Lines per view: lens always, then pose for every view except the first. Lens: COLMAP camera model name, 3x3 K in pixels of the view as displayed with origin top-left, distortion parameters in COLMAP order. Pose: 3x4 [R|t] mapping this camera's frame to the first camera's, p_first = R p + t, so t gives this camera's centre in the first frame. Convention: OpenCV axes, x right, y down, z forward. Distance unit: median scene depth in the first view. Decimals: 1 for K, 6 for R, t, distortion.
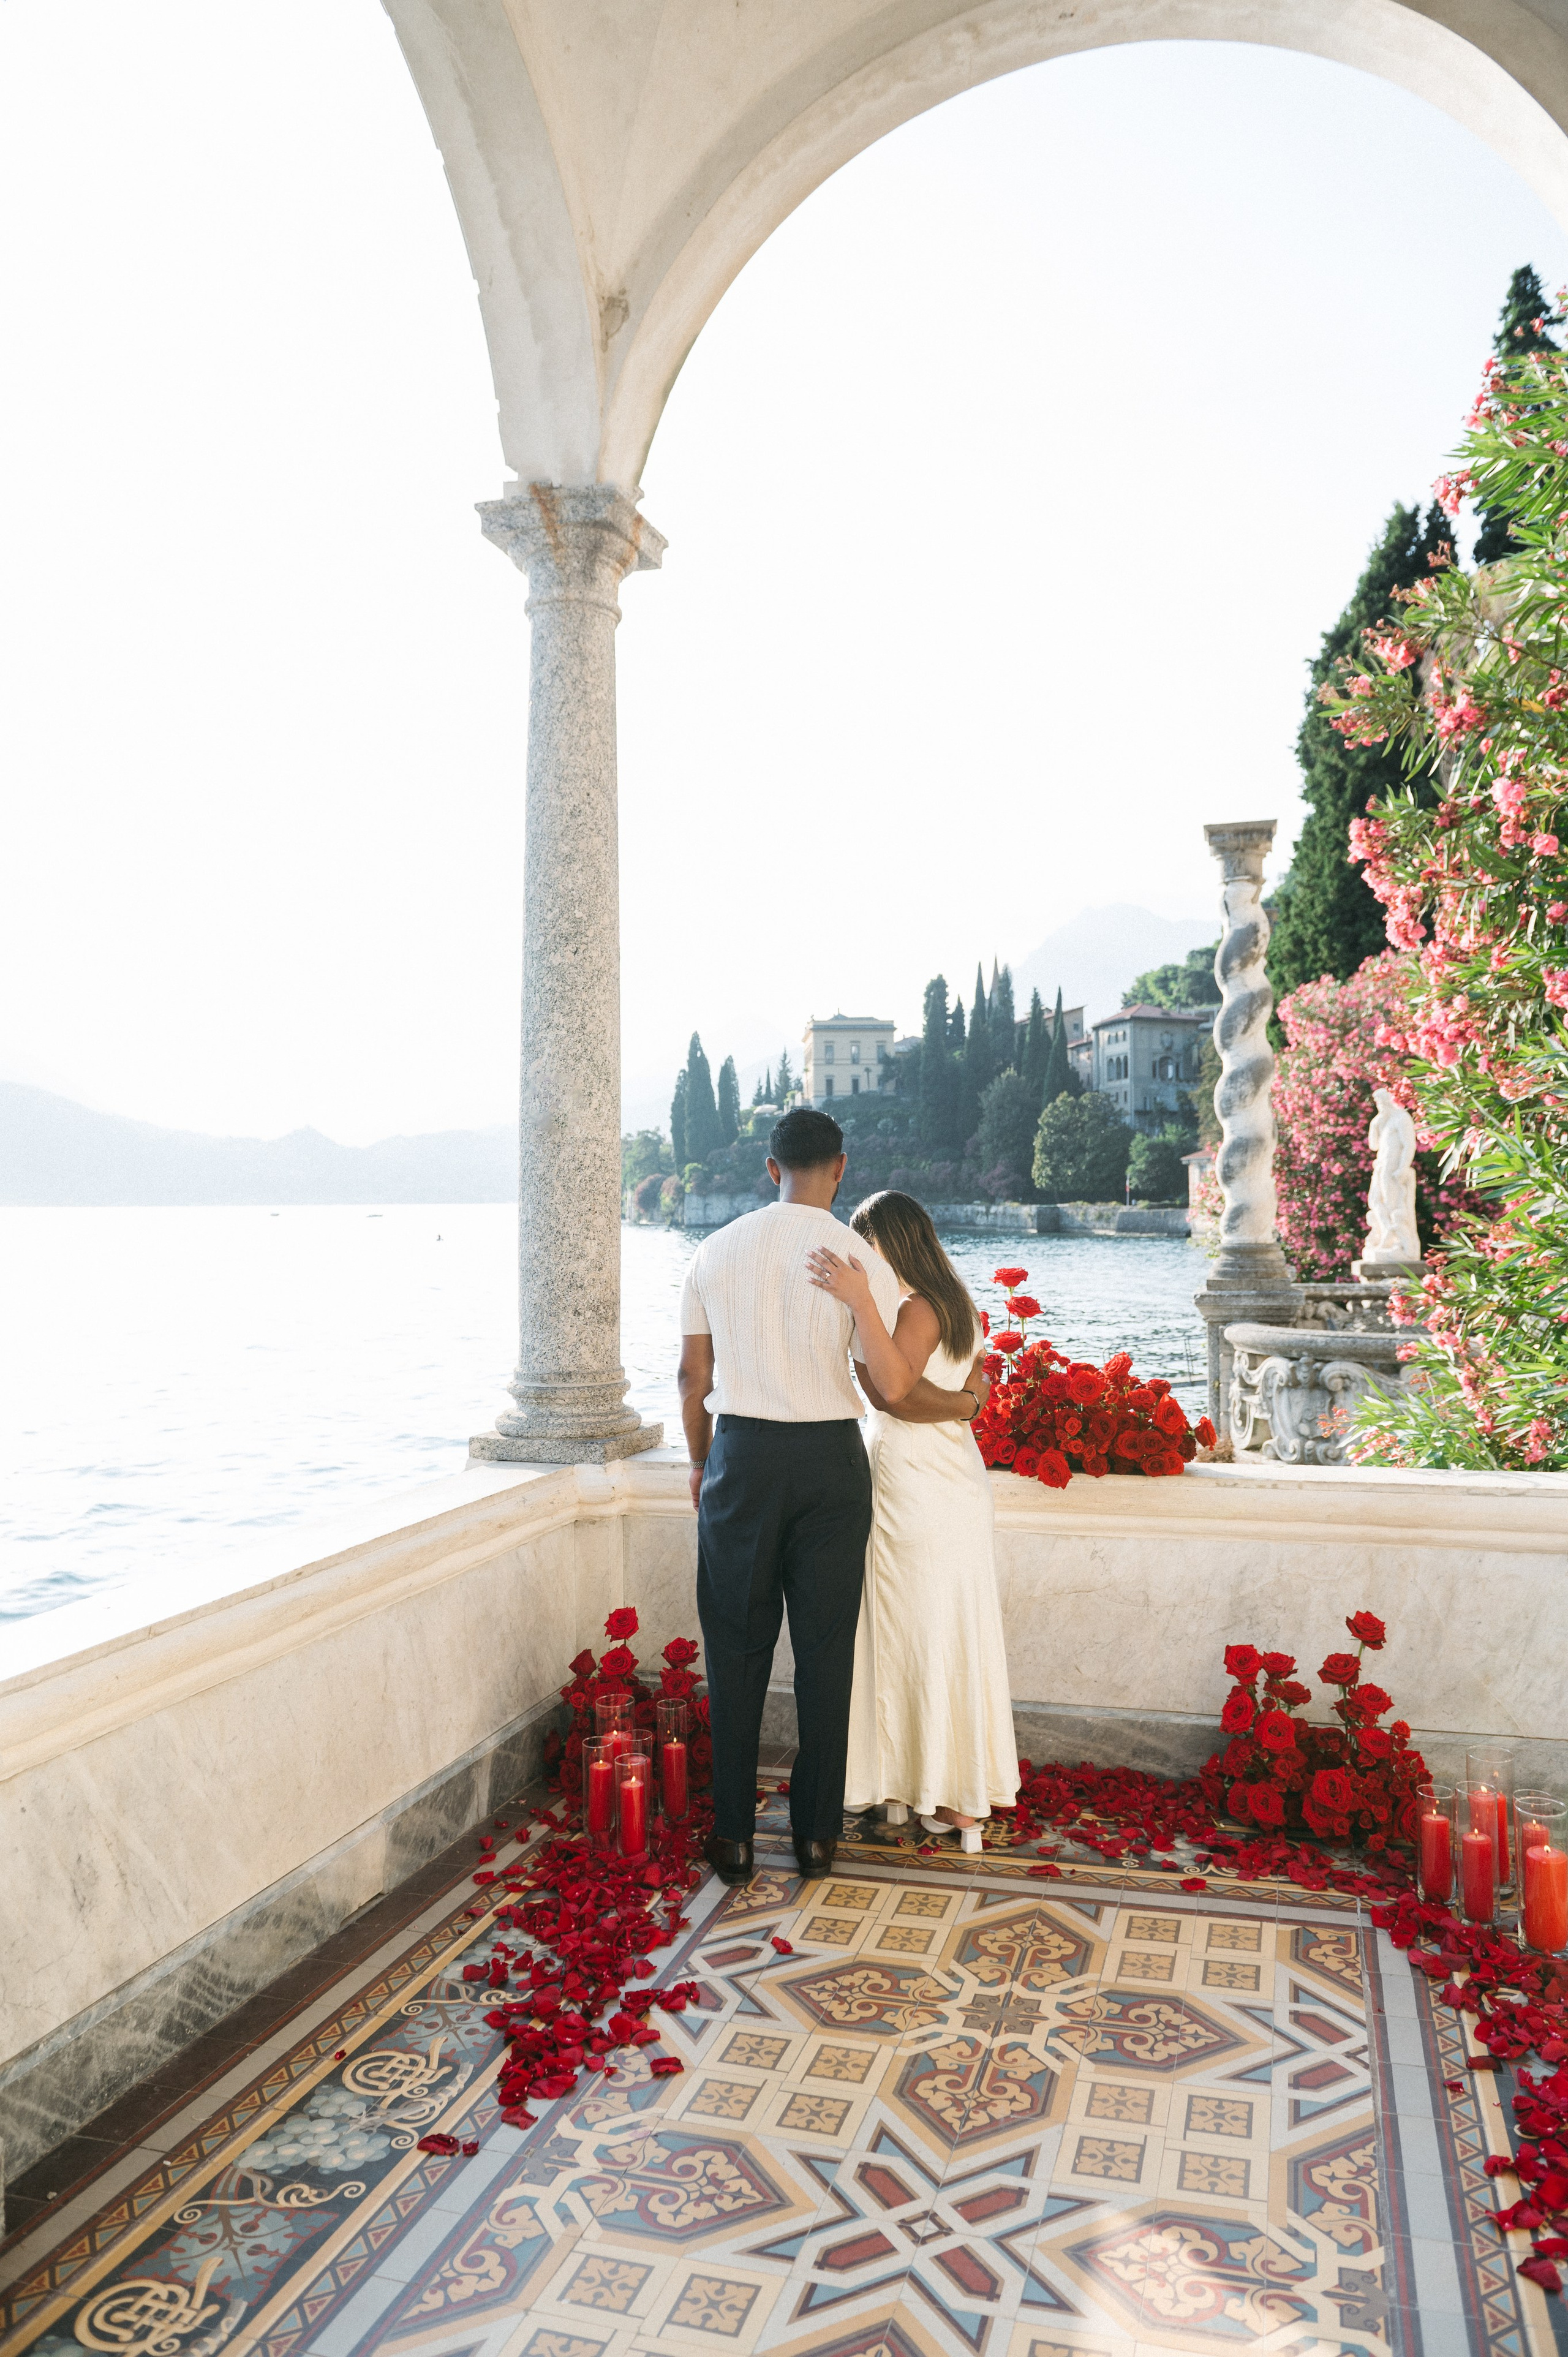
lens RADIAL K [[1594.3, 0, 786.3], [0, 1594.3, 1181.5], [0, 0, 1]] dist [-0.012372, -0.001129]
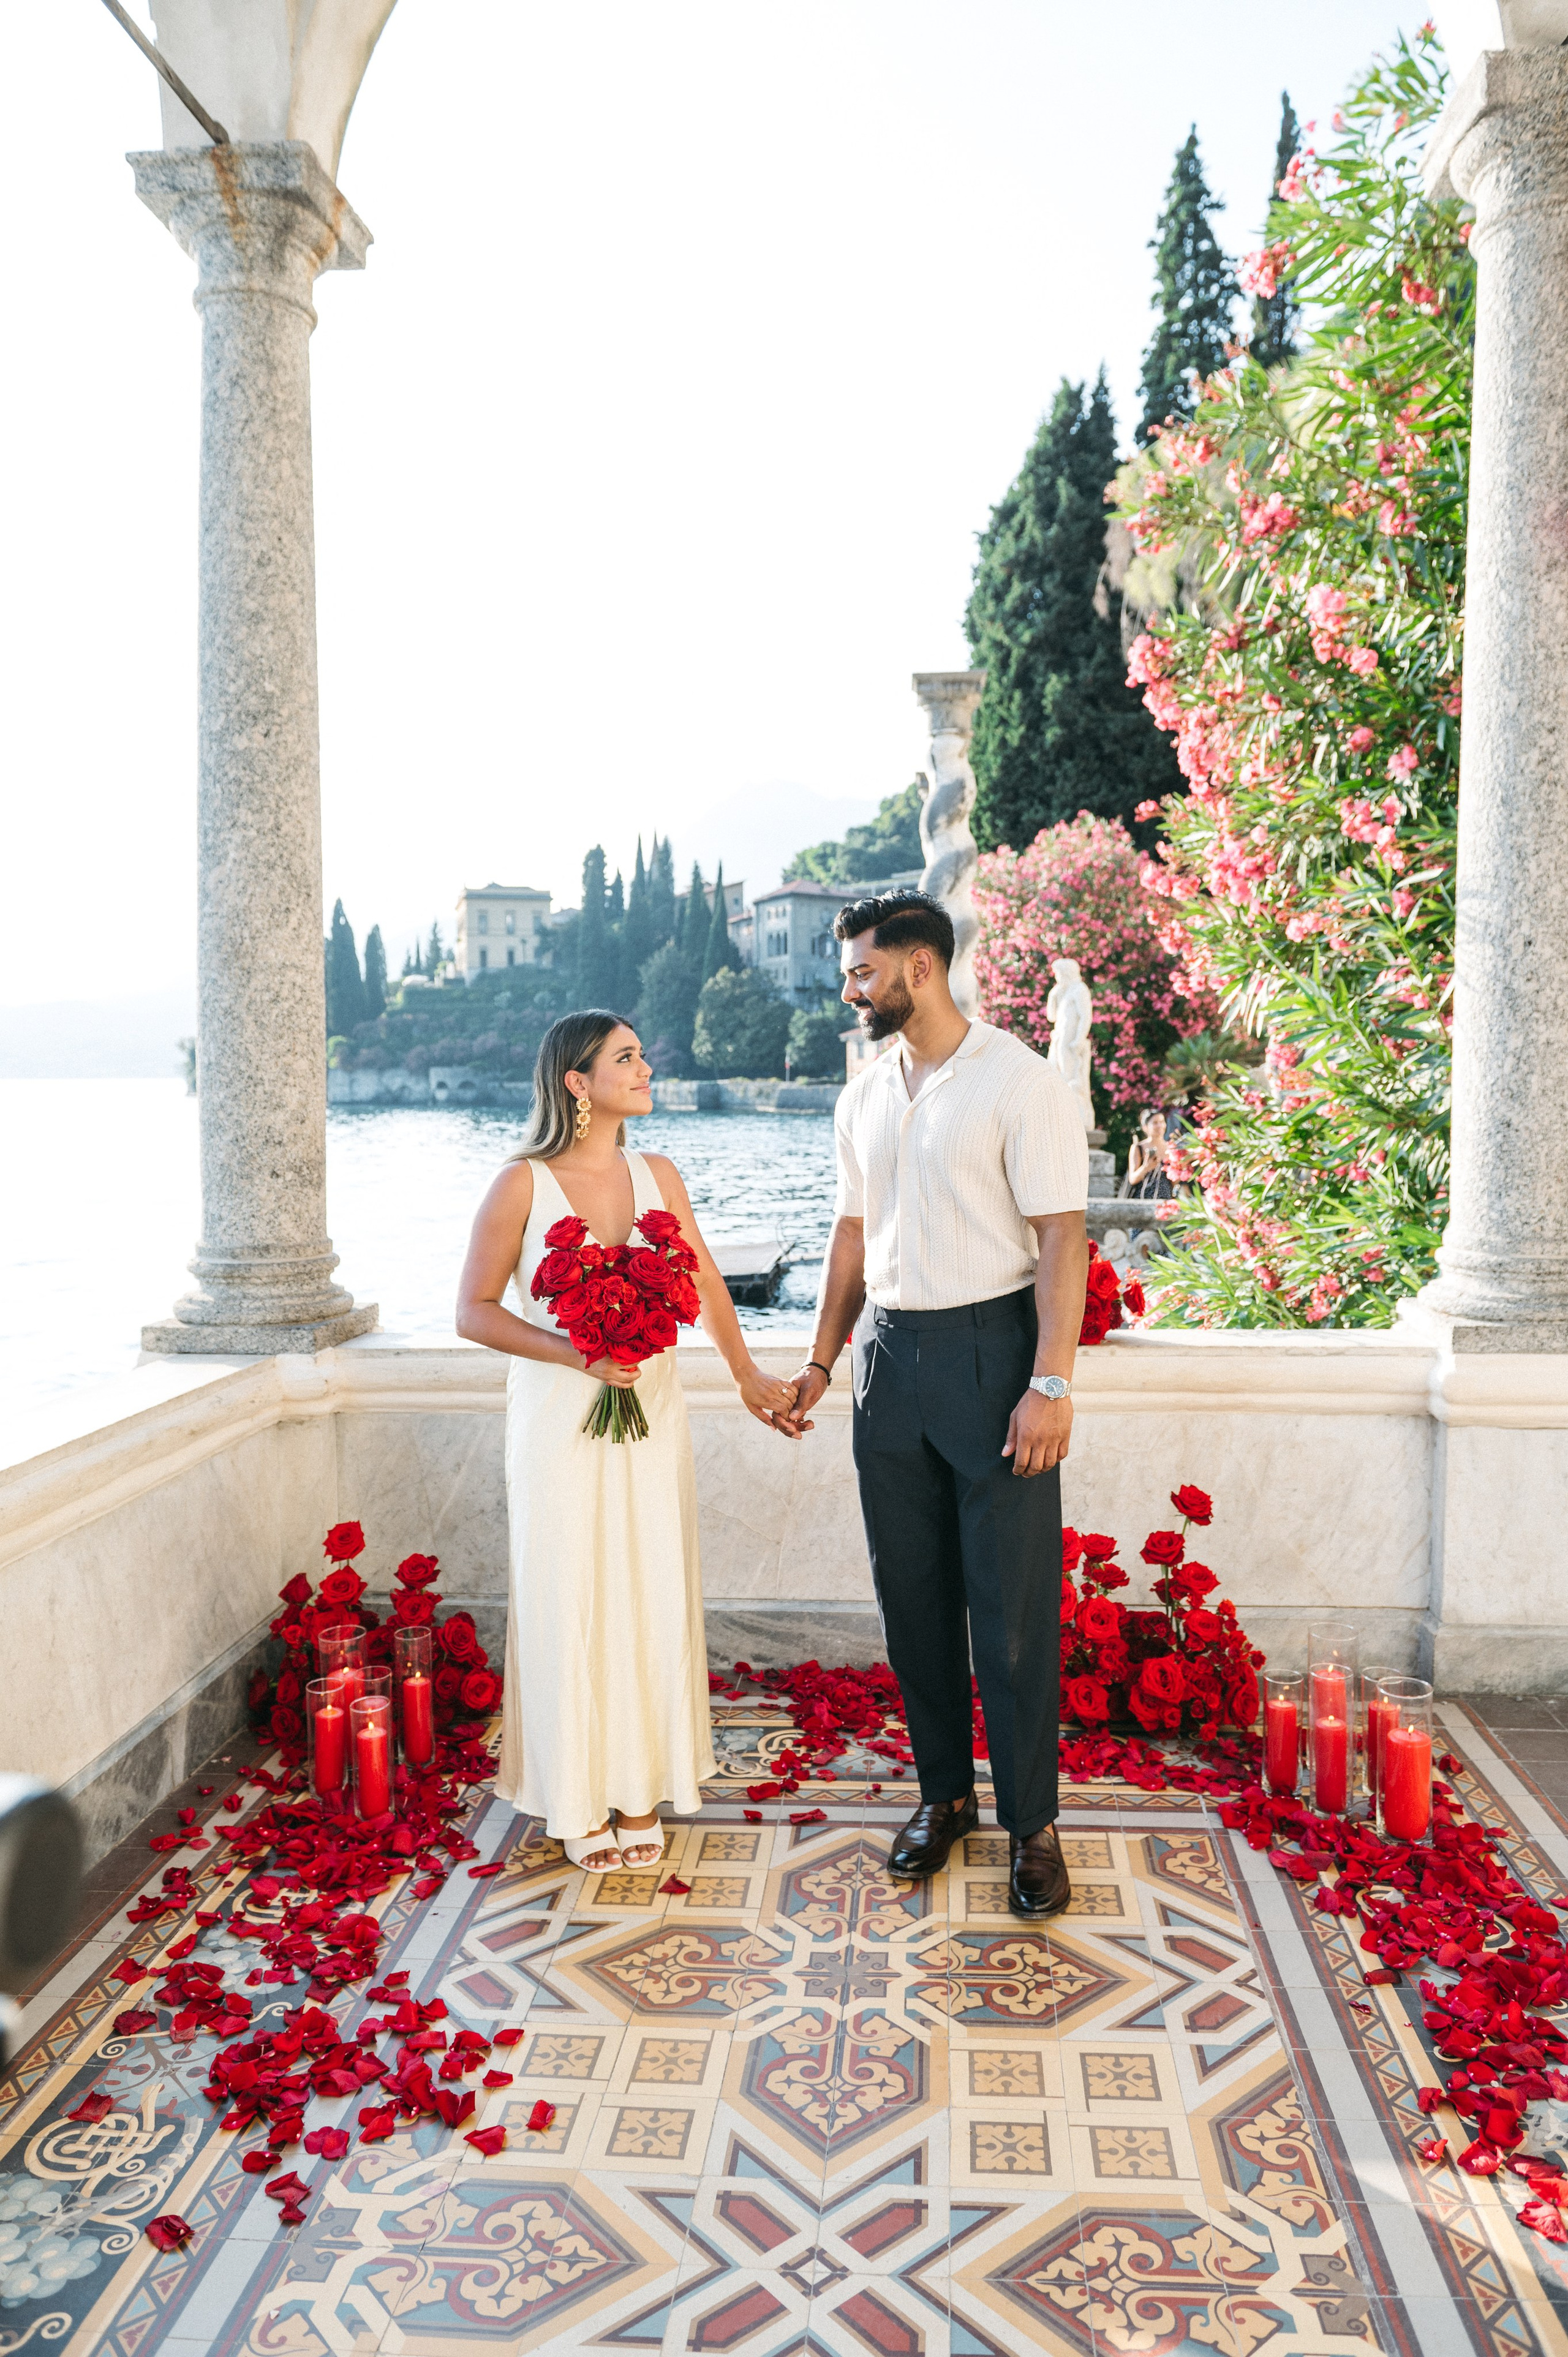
lens RADIAL K [[1621.1, 0, 785.8], [0, 1621.1, 1167.6], [0, 0, 1]] dist [-0.010978, -0.003272]
pose [[0.977761, -0.008882, 0.209534, -0.048586], [-0.005302, 0.997737, 0.067030, 0.021232], [-0.209656, -0.066650, 0.975501, 0.121738]]
